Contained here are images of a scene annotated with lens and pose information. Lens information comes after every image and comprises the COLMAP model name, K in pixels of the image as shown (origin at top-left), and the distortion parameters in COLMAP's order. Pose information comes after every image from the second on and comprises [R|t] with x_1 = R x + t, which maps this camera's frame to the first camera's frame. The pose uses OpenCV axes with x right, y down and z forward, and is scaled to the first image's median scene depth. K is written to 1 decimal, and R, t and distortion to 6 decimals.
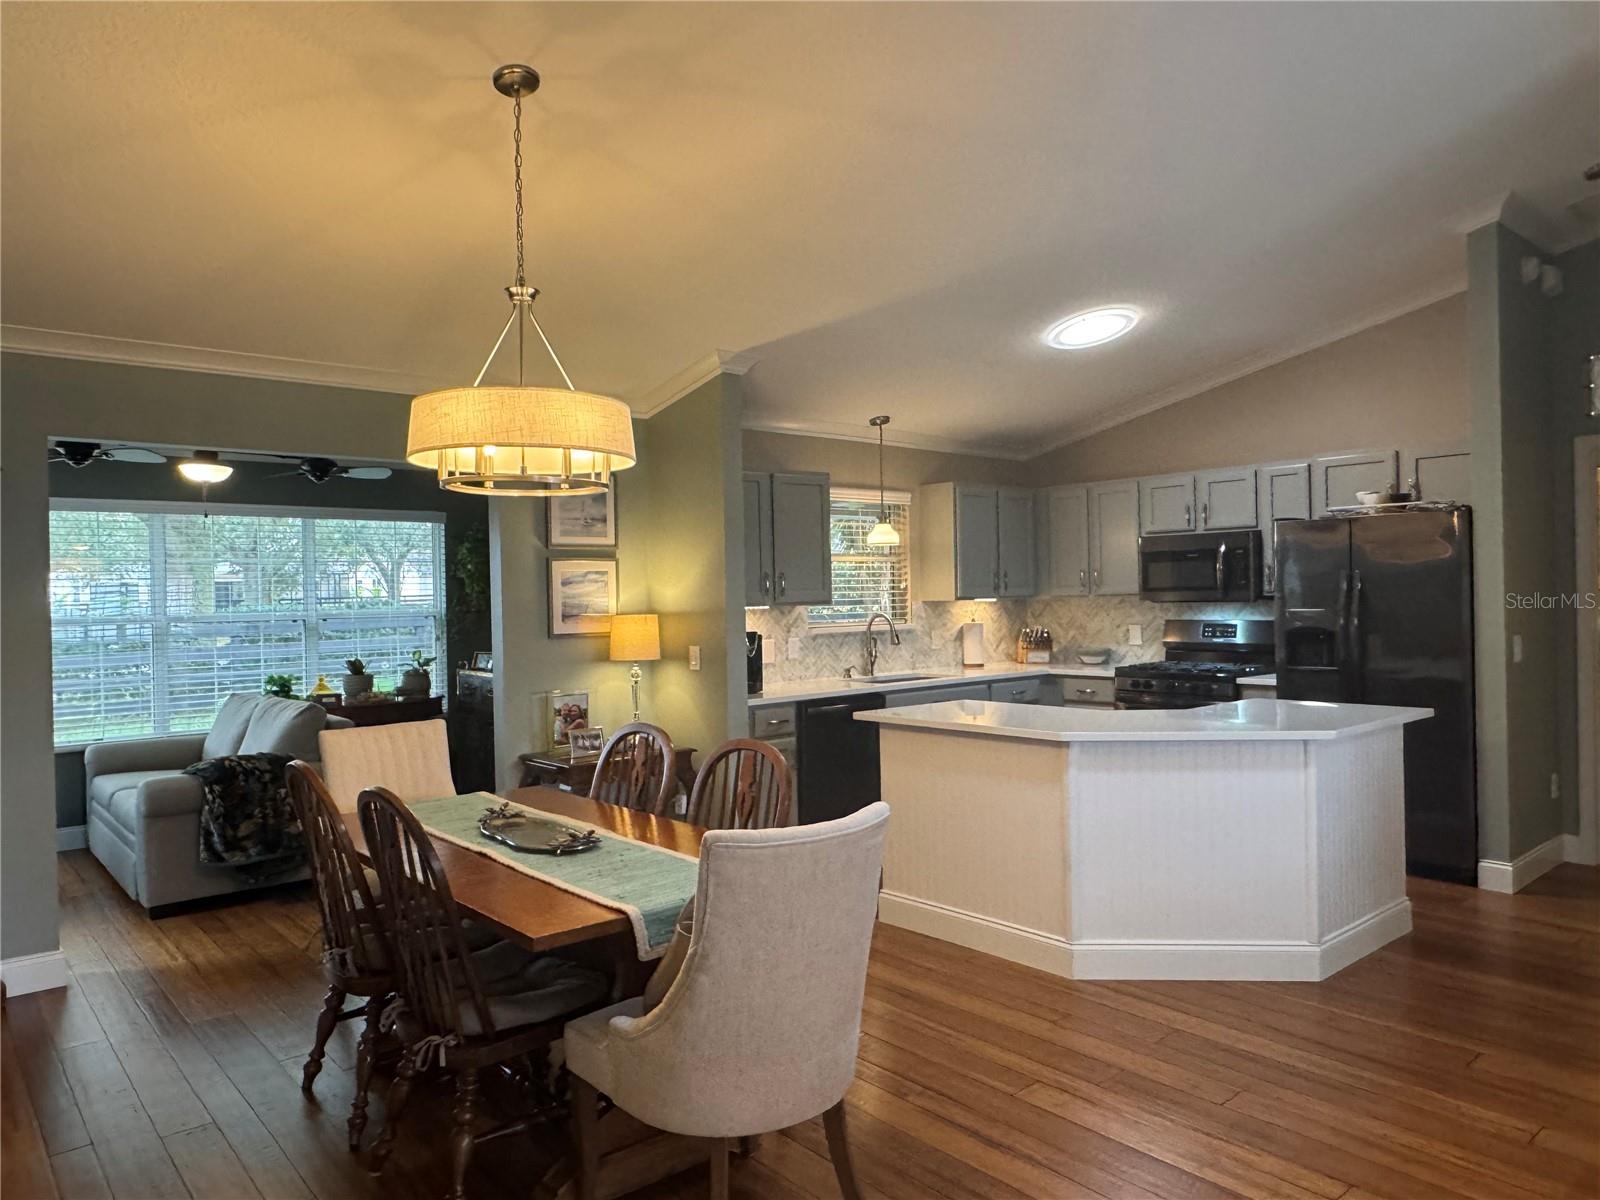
lens RADIAL K [[1074.4, 0, 802.3], [0, 1074.4, 595.3], [0, 0, 1]] dist [-0.006179, 0.002672]
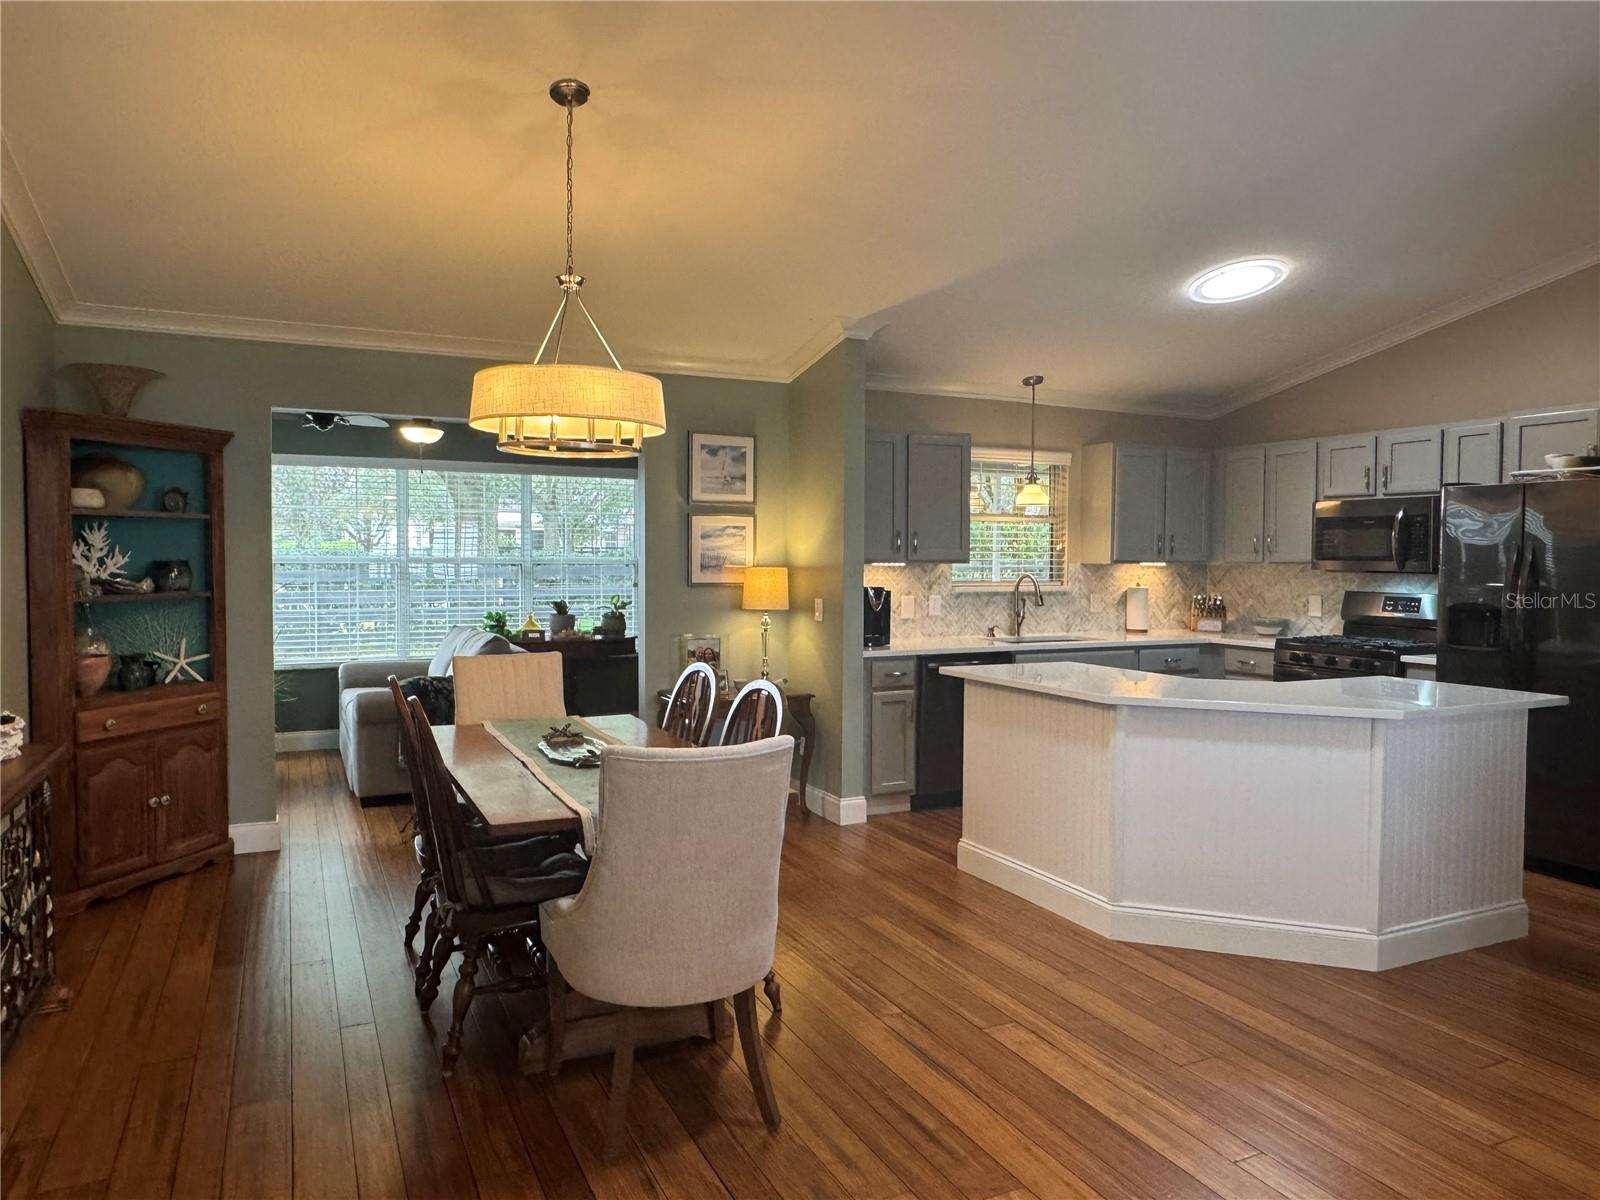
lens RADIAL K [[1074.4, 0, 798.8], [0, 1074.4, 591.5], [0, 0, 1]] dist [-0.006179, 0.002672]
pose [[0.965087, 0.035180, -0.259558, 0.135141], [-0.026032, 0.998916, 0.038598, -0.000138], [0.260635, -0.030494, 0.964956, -0.025389]]
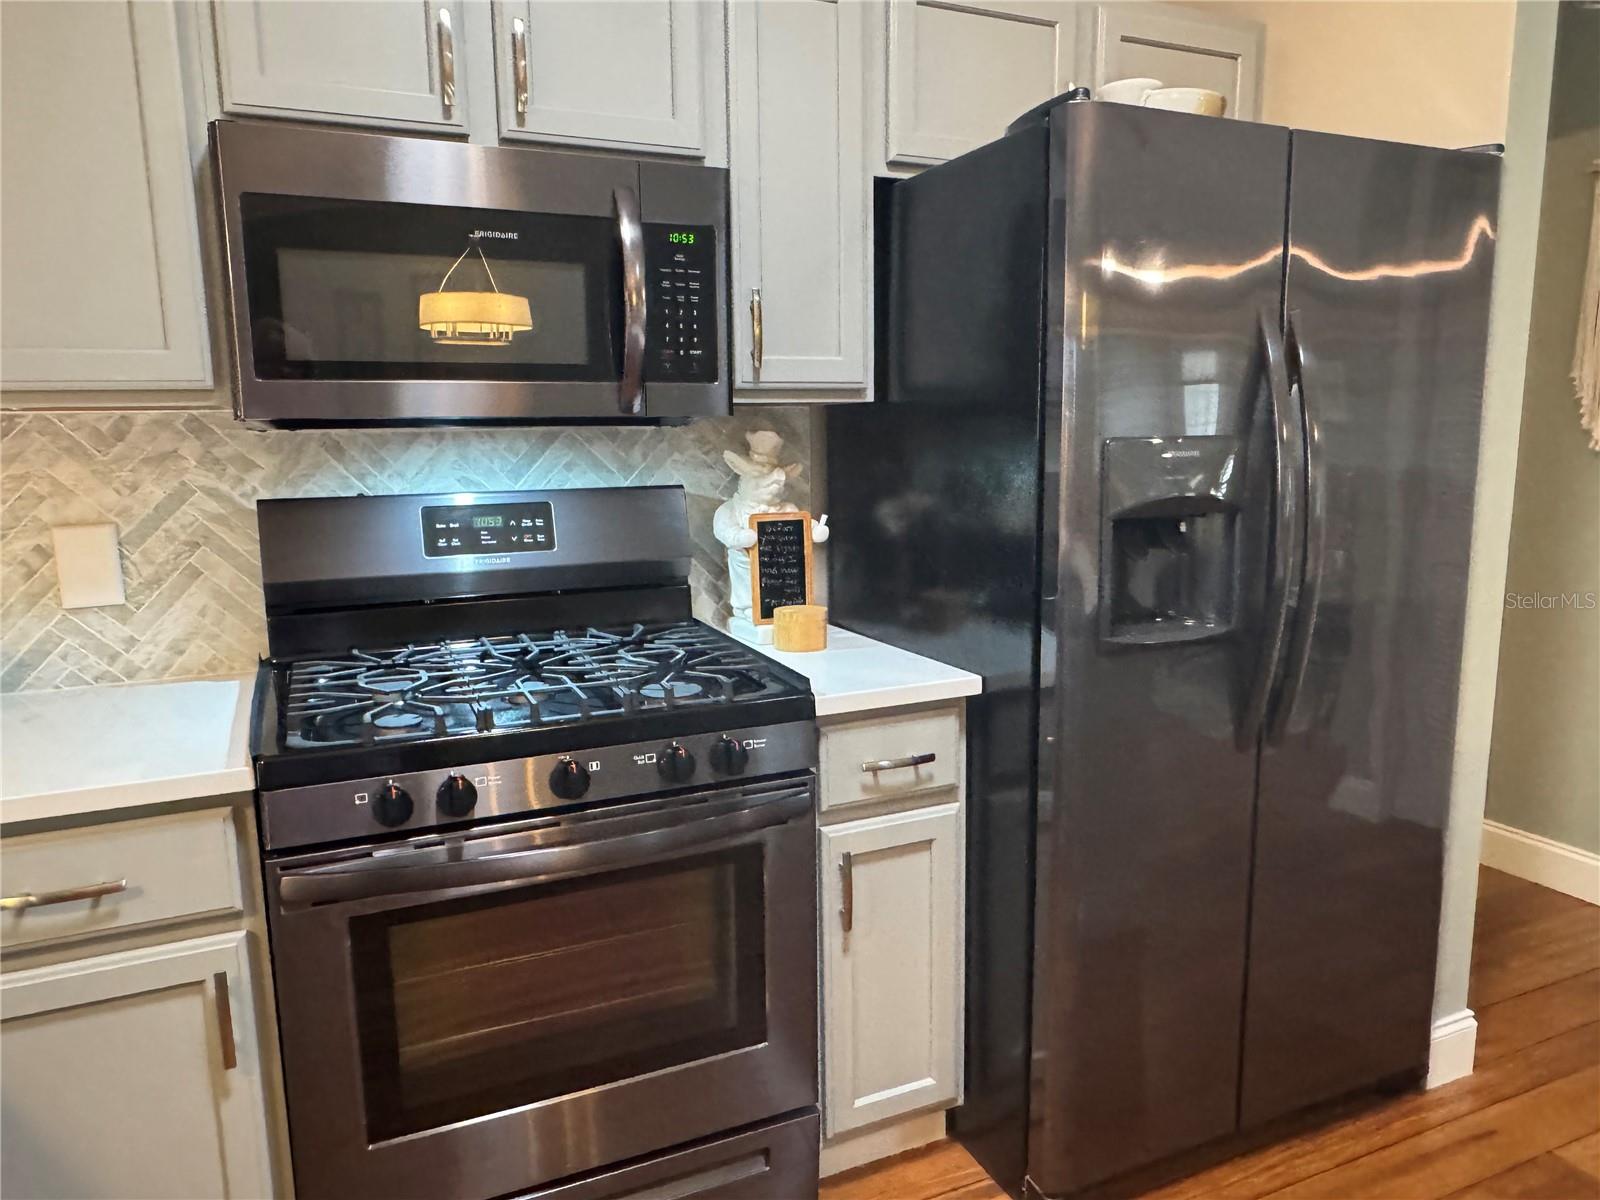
lens RADIAL K [[1074.4, 0, 797.0], [0, 1074.4, 601.7], [0, 0, 1]] dist [-0.006179, 0.002672]
pose [[0.290132, -0.132023, 0.947836, 0.139765], [0.012361, 0.990873, 0.134234, 0.015465], [-0.956907, -0.027229, 0.289116, 0.884980]]
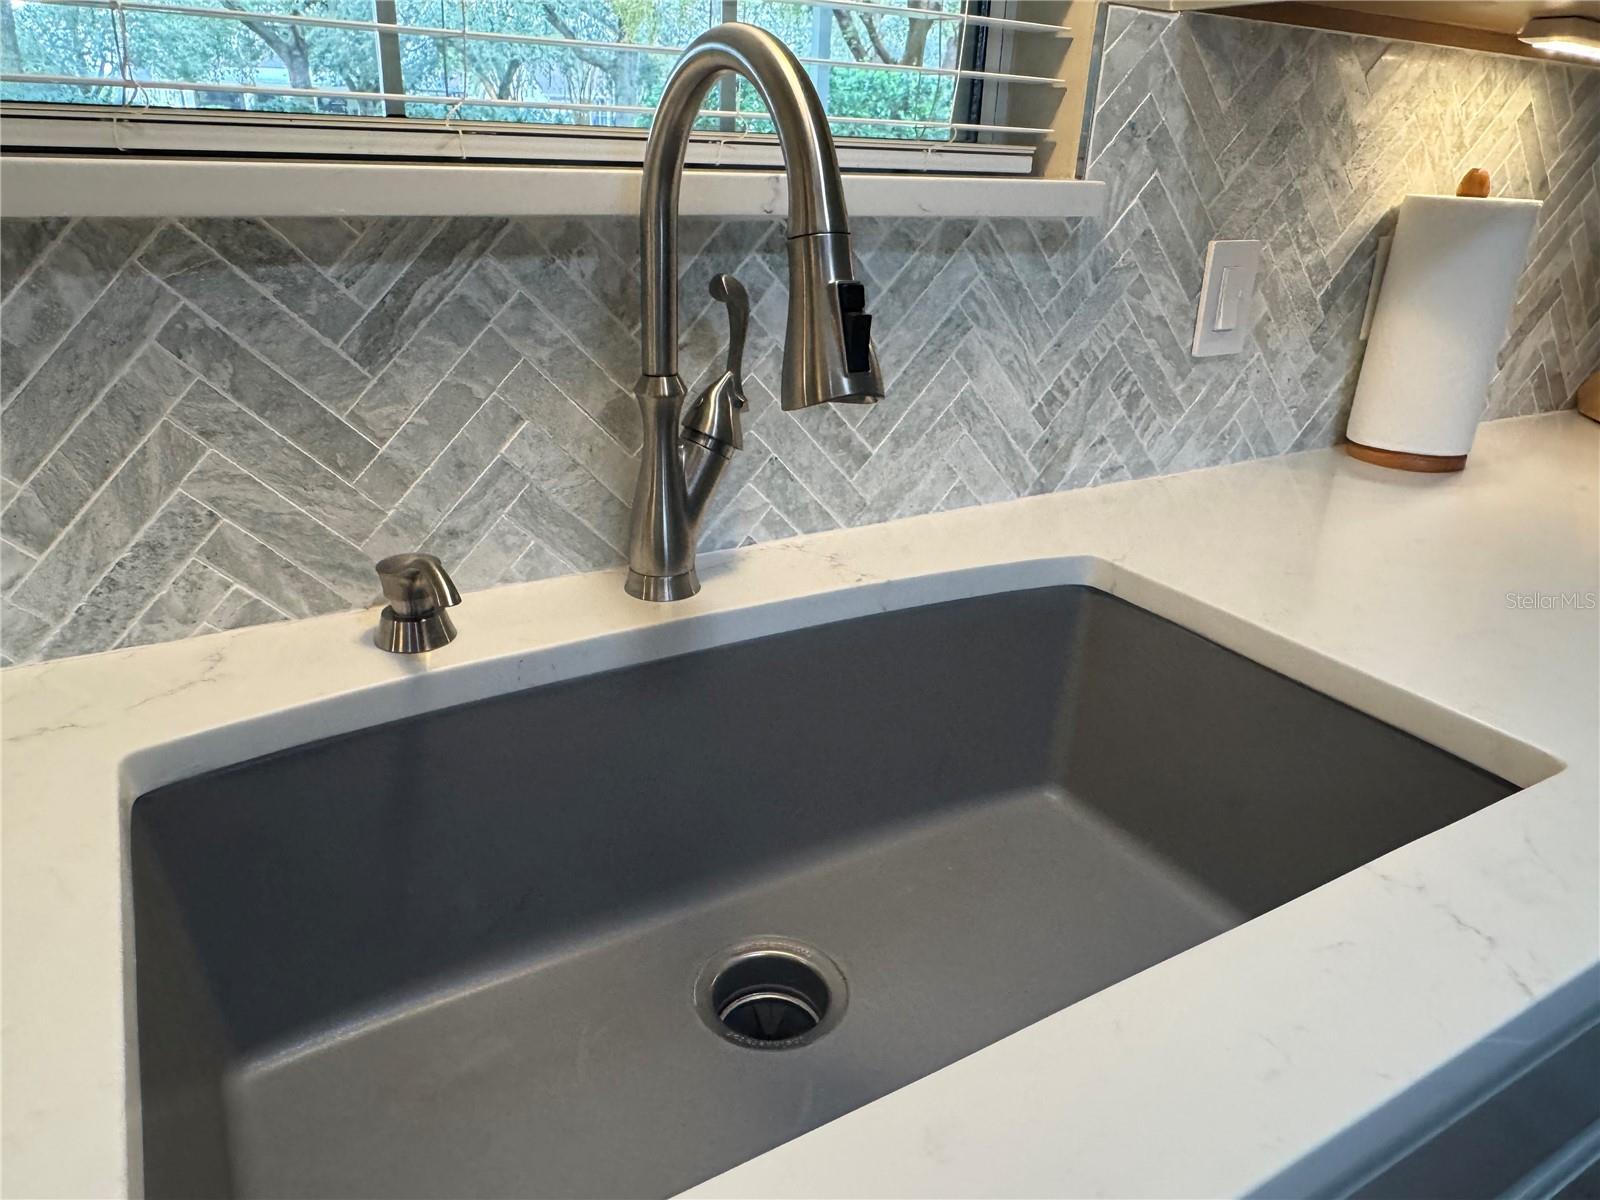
lens RADIAL K [[1074.4, 0, 785.9], [0, 1074.4, 603.1], [0, 0, 1]] dist [-0.006179, 0.002672]
pose [[0.982260, 0.121100, -0.143180, 0.102333], [-0.055193, 0.916398, 0.396445, 0.026716], [0.179219, -0.381509, 0.906825, 0.950135]]
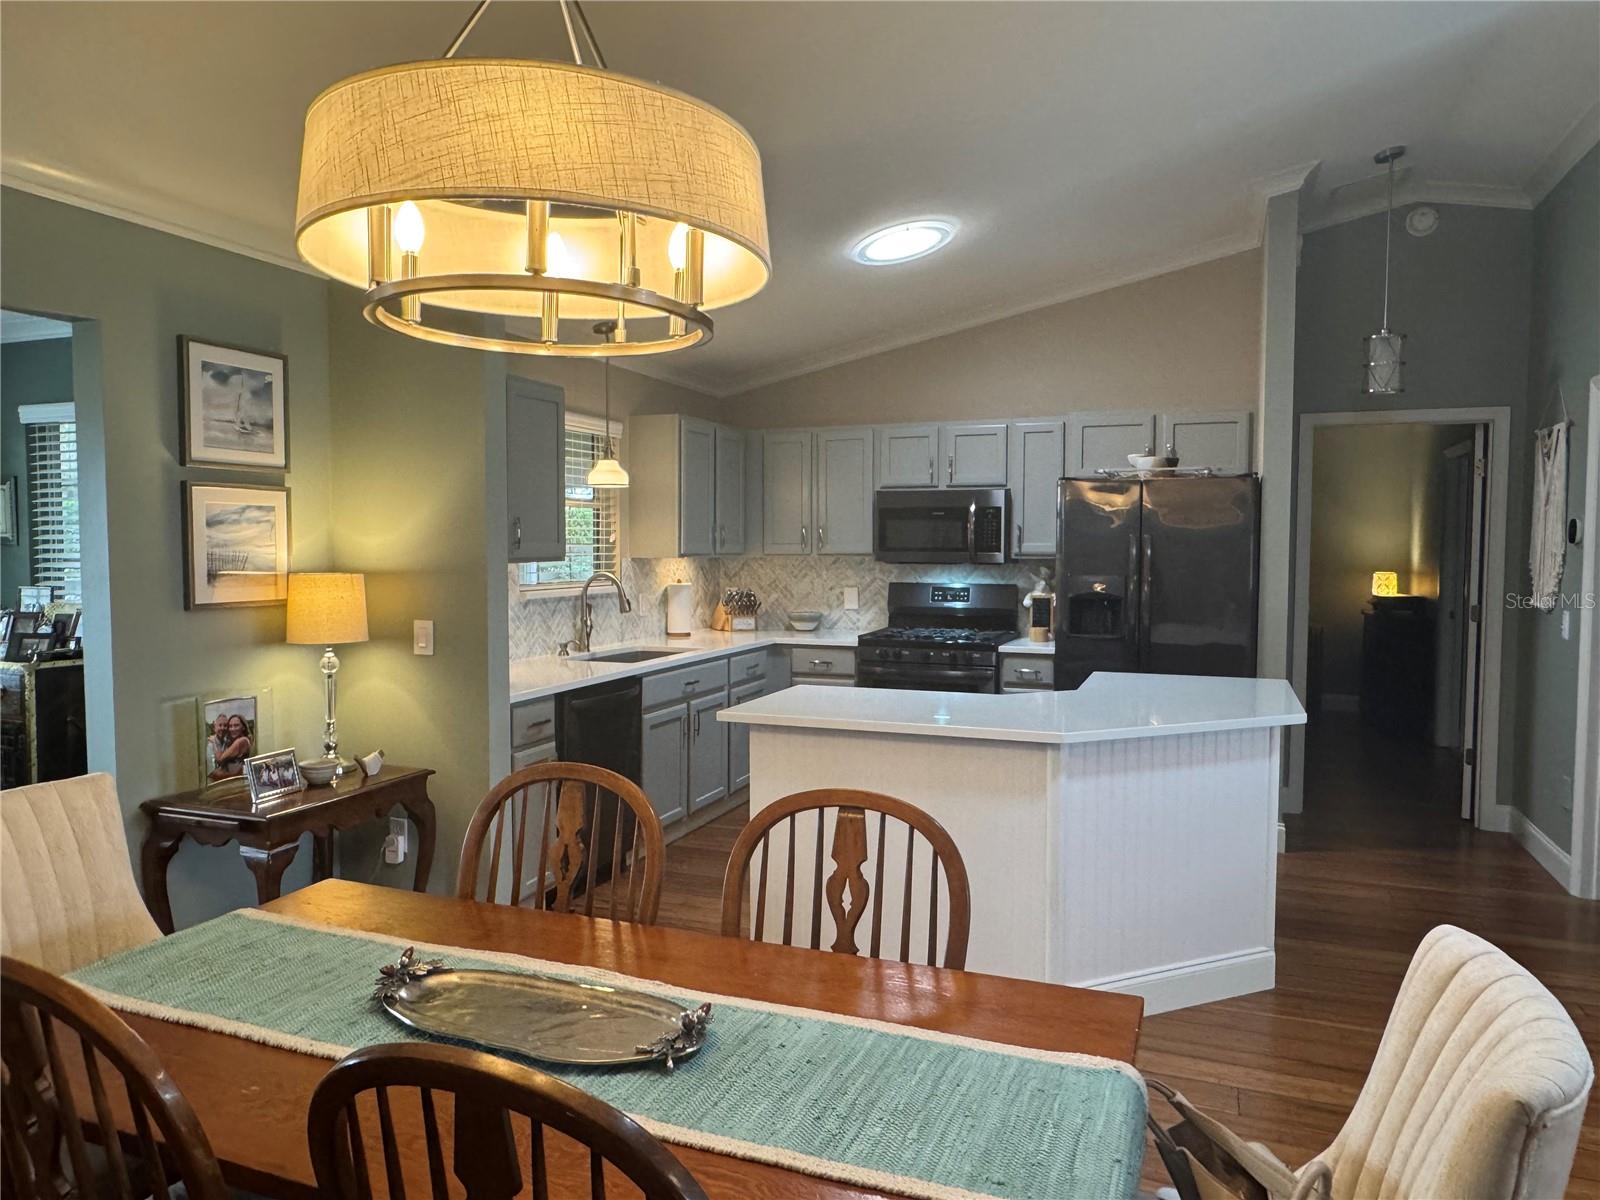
lens RADIAL K [[1074.4, 0, 795.6], [0, 1074.4, 601.1], [0, 0, 1]] dist [-0.006179, 0.002672]
pose [[0.883921, -0.003212, 0.467625, -0.183407], [-0.019236, 0.998880, 0.043222, 0.000630], [-0.467240, -0.047200, 0.882870, 0.244618]]
